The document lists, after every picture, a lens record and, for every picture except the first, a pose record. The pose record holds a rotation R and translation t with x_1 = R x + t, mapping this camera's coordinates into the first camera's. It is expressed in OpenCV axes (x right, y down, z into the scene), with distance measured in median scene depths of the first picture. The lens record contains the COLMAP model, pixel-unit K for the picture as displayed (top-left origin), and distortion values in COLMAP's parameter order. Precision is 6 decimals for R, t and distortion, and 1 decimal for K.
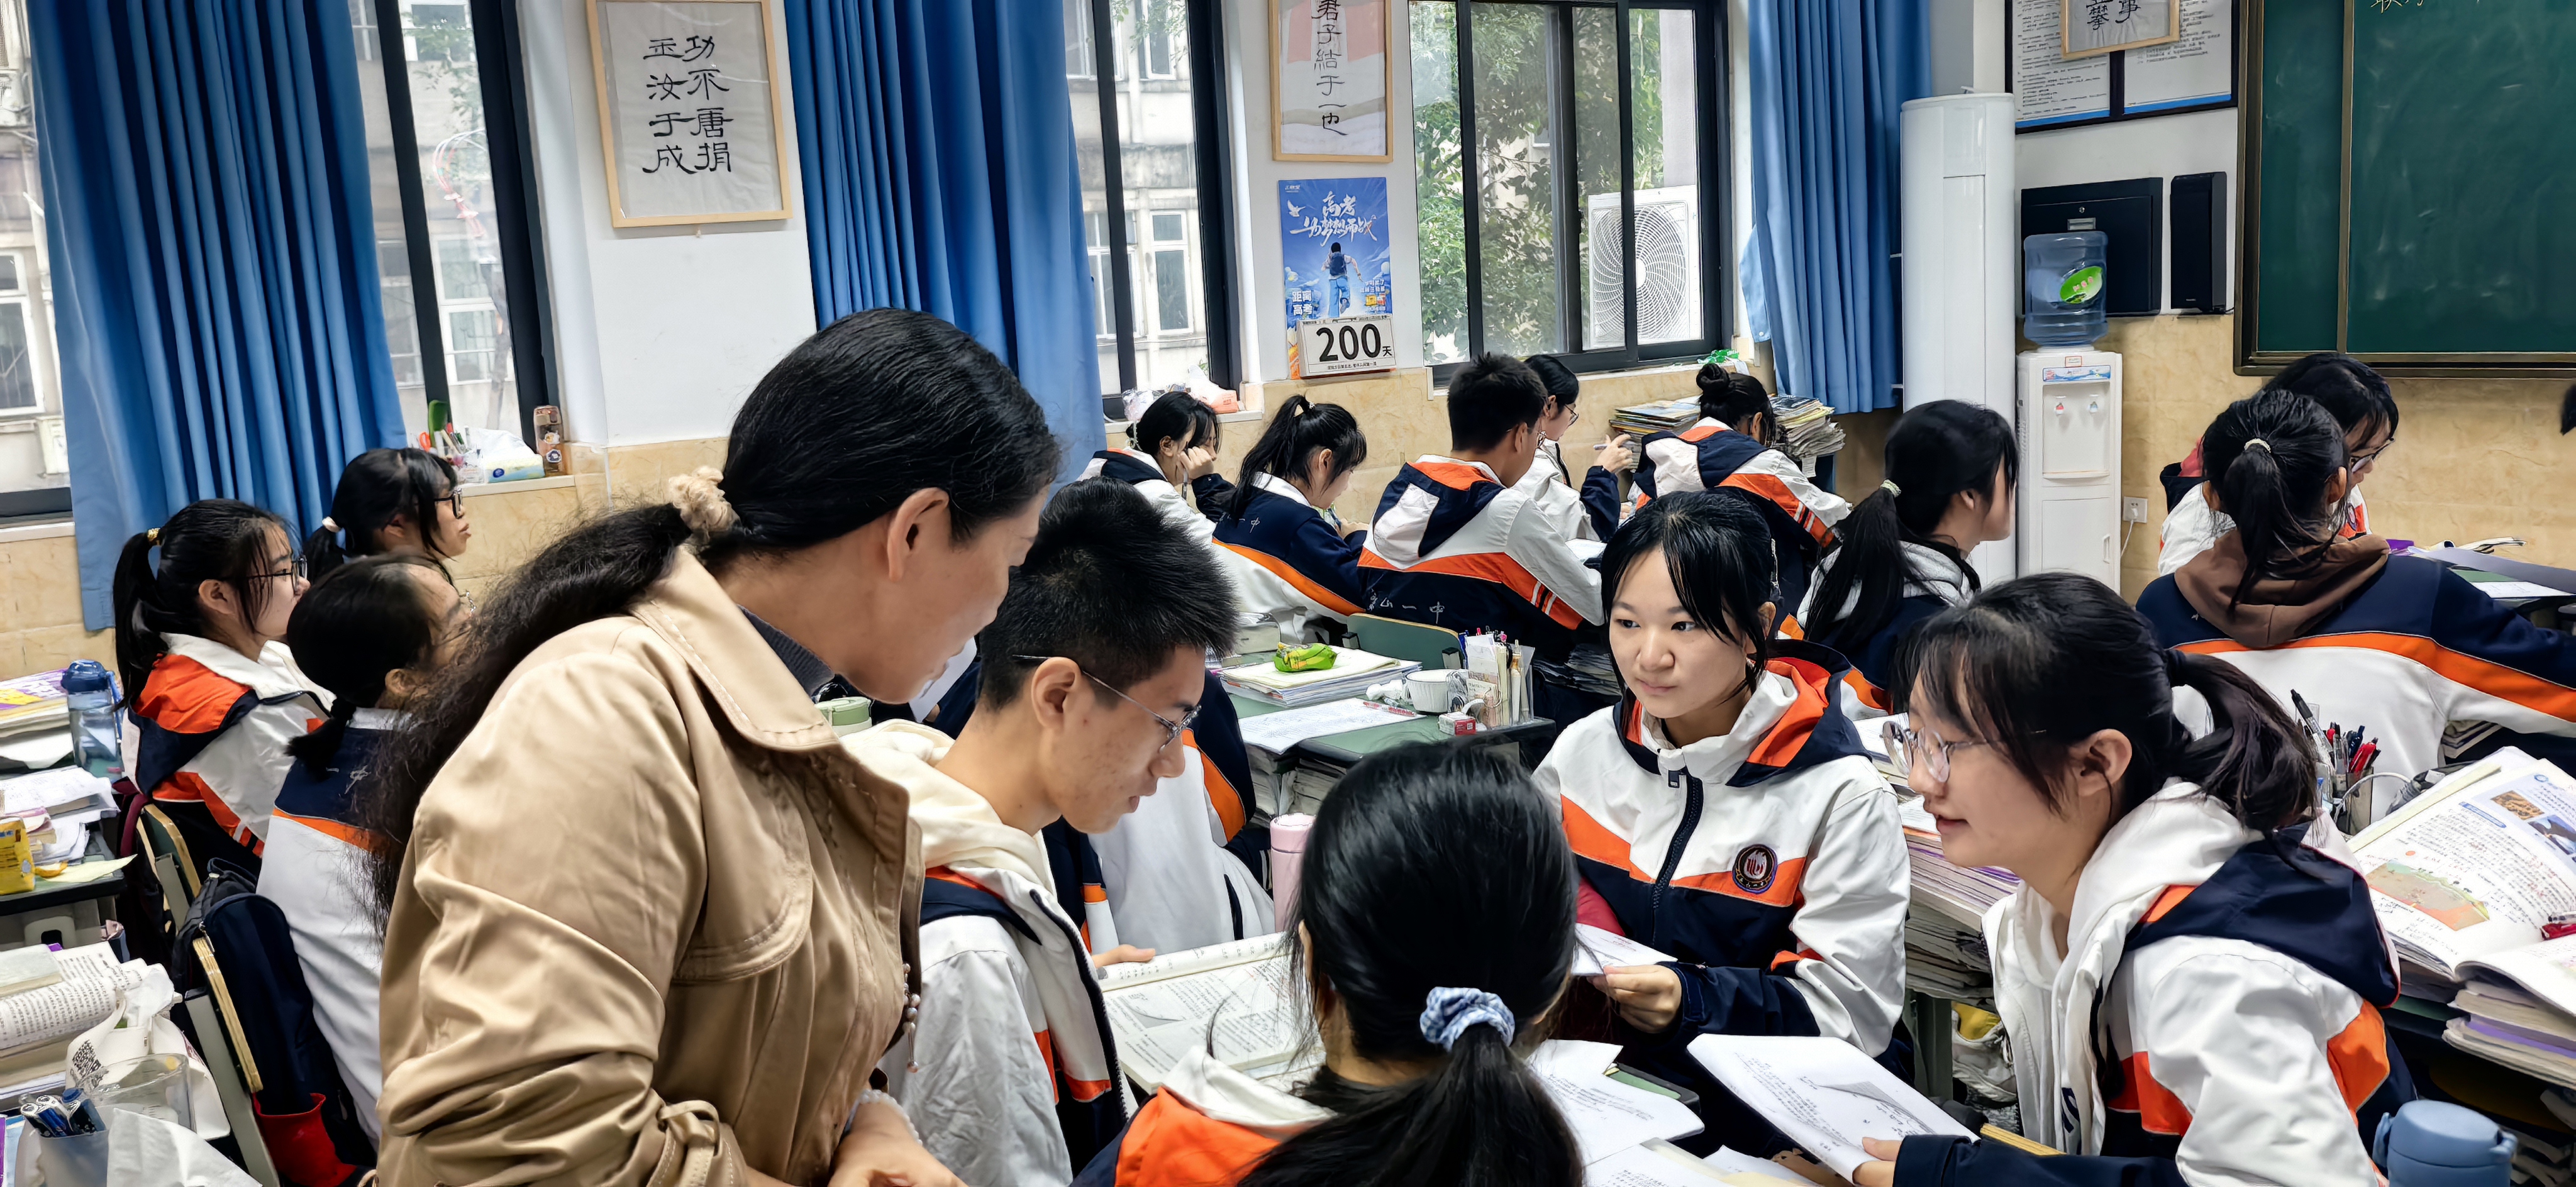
lens RADIAL K [[1960.0, 0, 1289.1], [0, 1960.0, 591.2], [0, 0, 1]] dist [-0.005587, -0.000191]
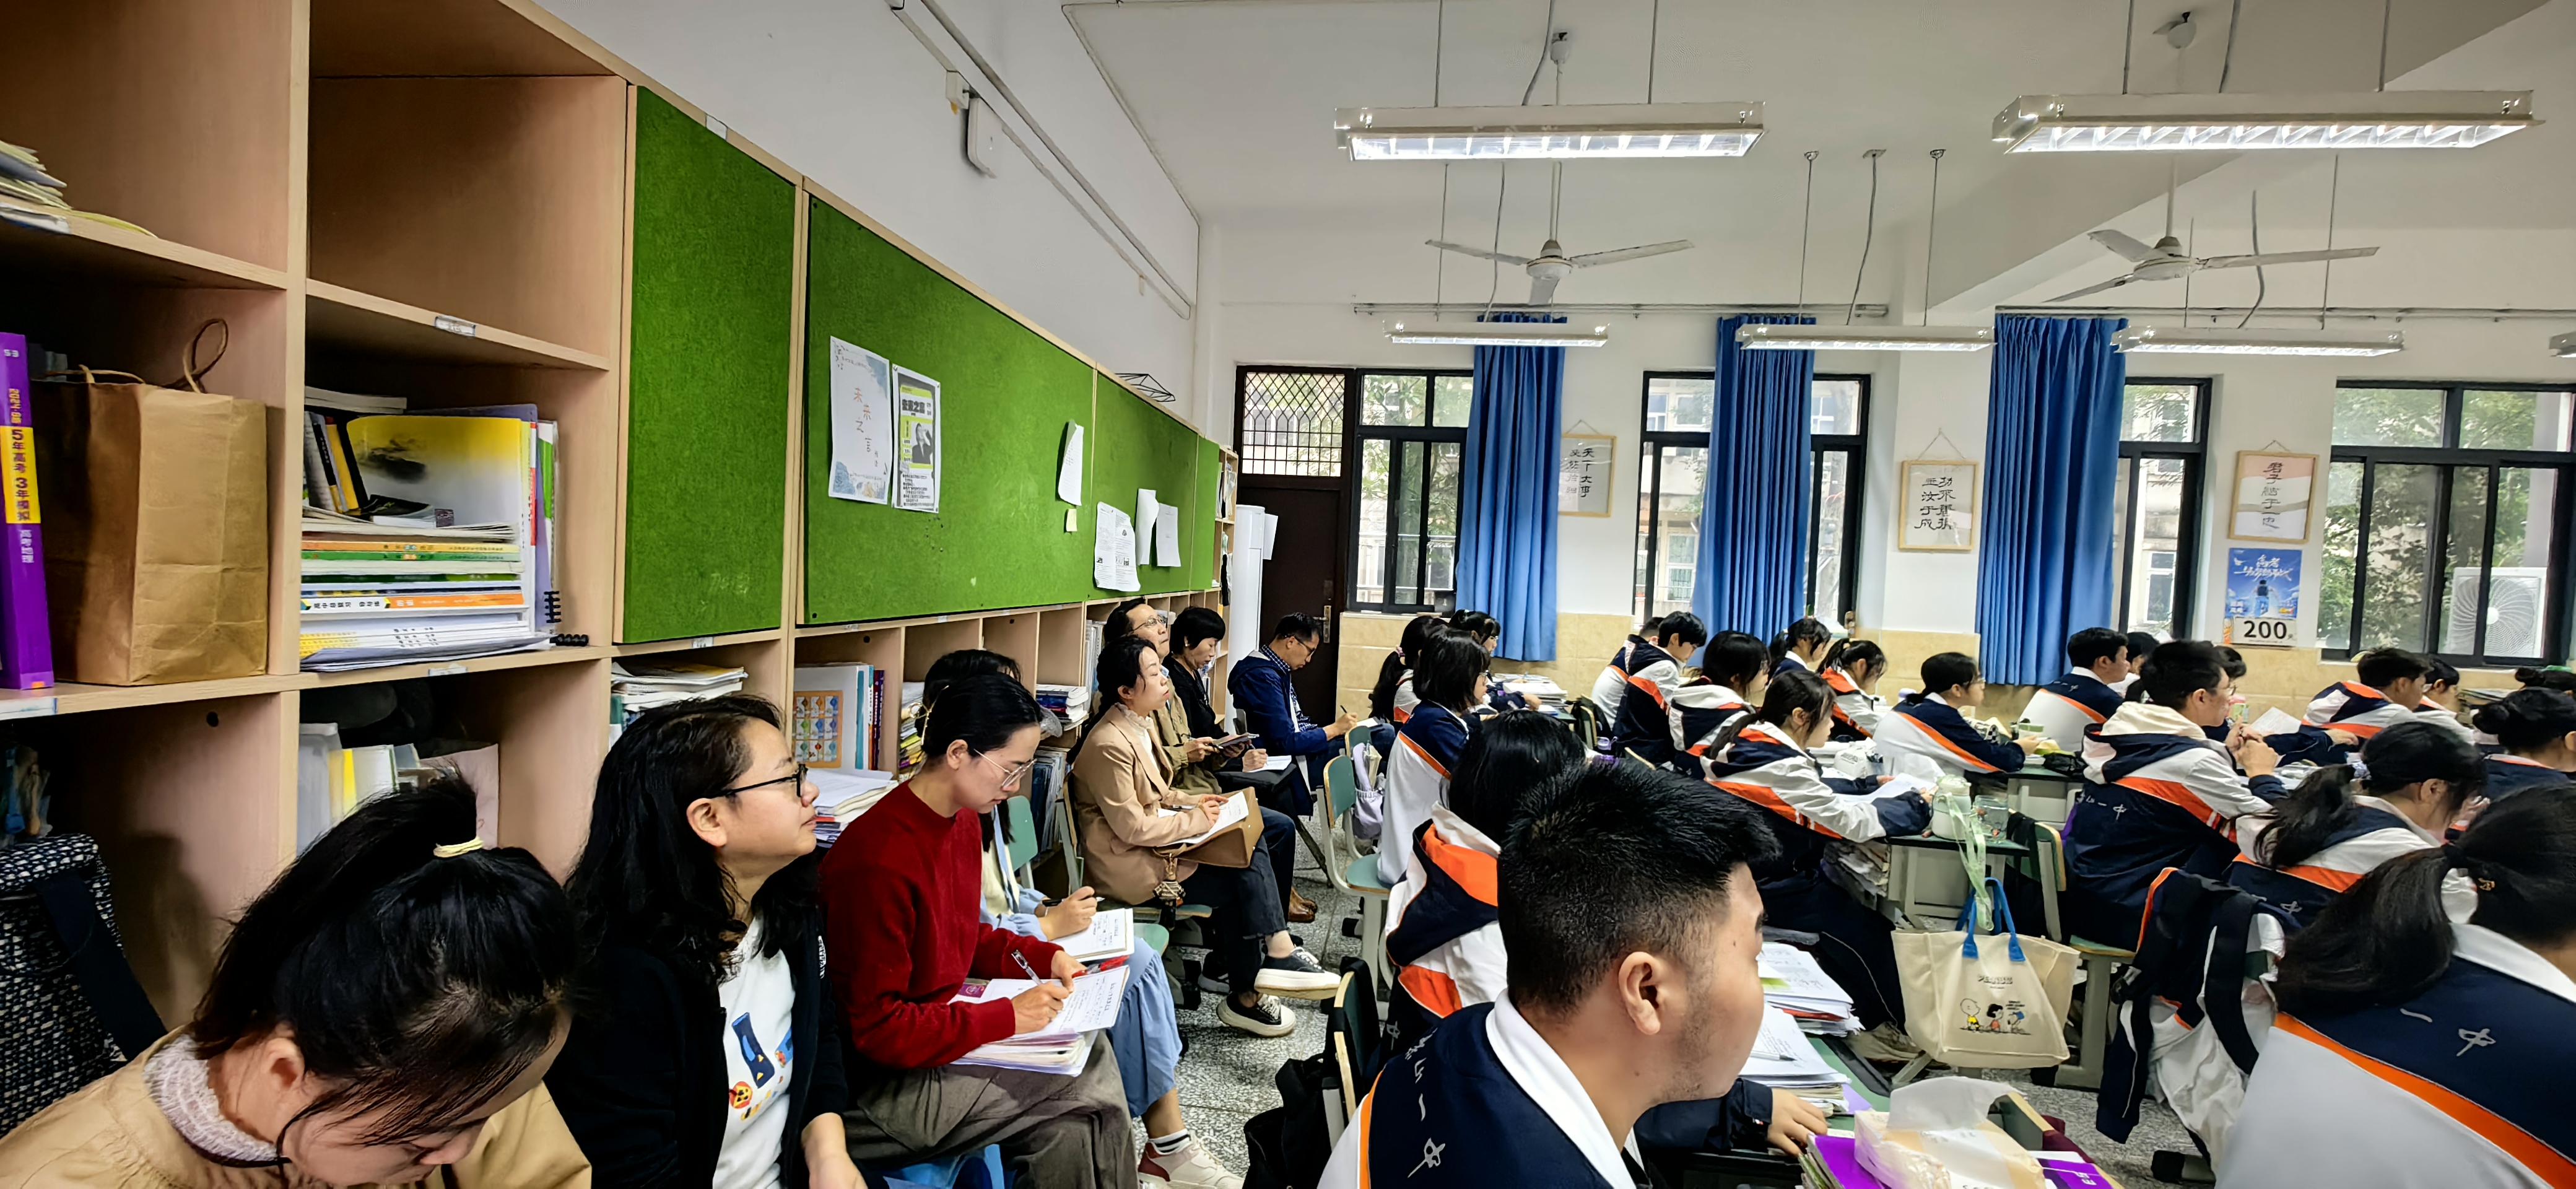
lens RADIAL K [[1009.7, 0, 1295.1], [0, 1009.7, 588.0], [0, 0, 1]] dist [0.000836, 0.000290]
pose [[0.760817, 0.112578, -0.639127, -0.068102], [-0.183067, 0.982073, -0.044938, 0.058670], [0.622610, 0.151193, 0.767787, -0.413065]]
